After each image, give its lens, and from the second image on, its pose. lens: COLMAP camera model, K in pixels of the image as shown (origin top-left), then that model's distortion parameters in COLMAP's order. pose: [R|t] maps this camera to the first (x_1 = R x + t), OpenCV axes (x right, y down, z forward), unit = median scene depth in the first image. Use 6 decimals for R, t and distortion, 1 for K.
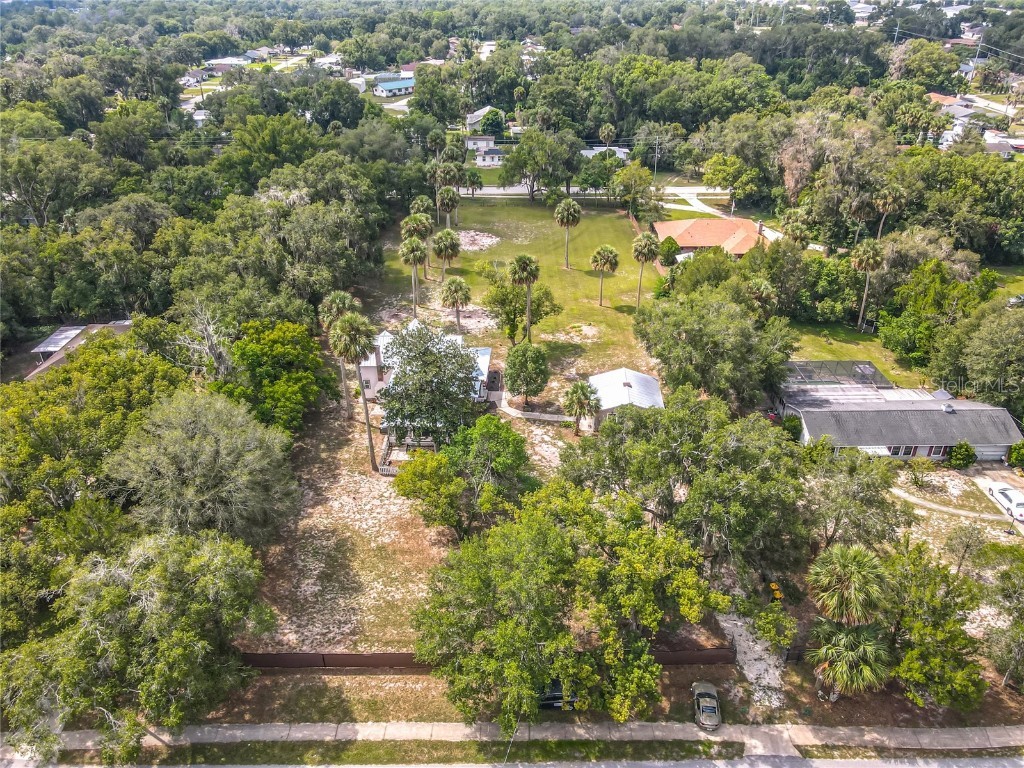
lens RADIAL K [[757.6, 0, 510.5], [0, 757.6, 380.3], [0, 0, 1]] dist [-0.004628, 0.027861]
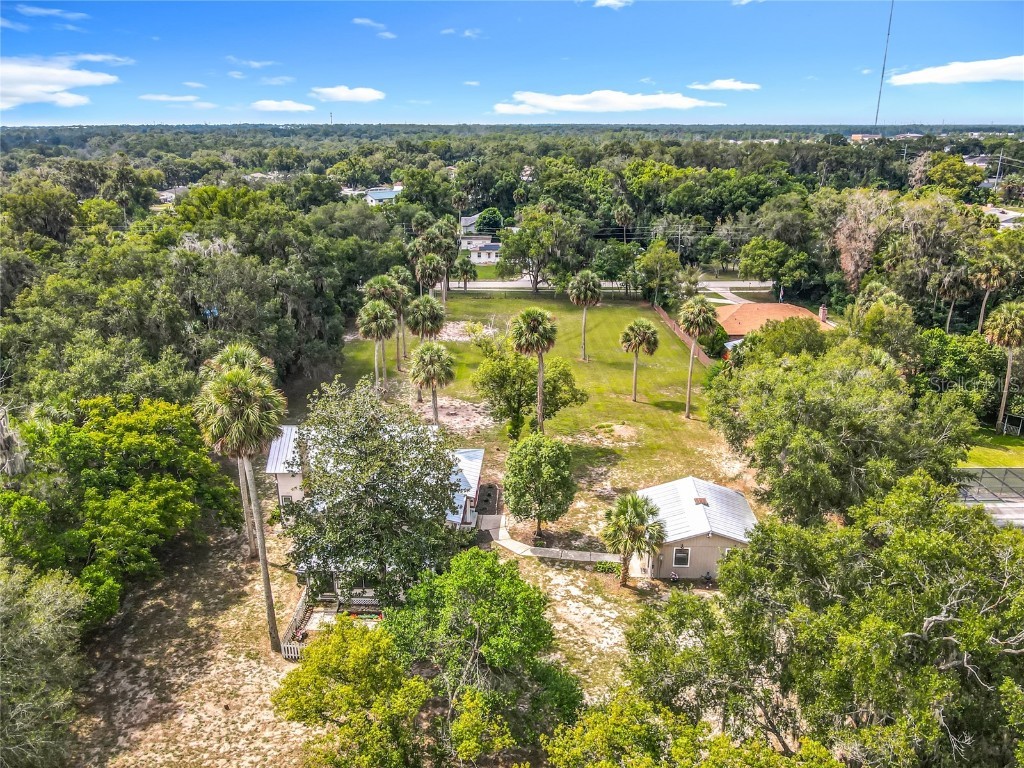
lens RADIAL K [[757.6, 0, 520.1], [0, 757.6, 383.9], [0, 0, 1]] dist [-0.004628, 0.027861]
pose [[0.999835, 0.003737, 0.017803, -0.005134], [-0.000513, 0.984082, -0.177716, 0.017374], [-0.018184, 0.177678, 0.983921, 0.302430]]
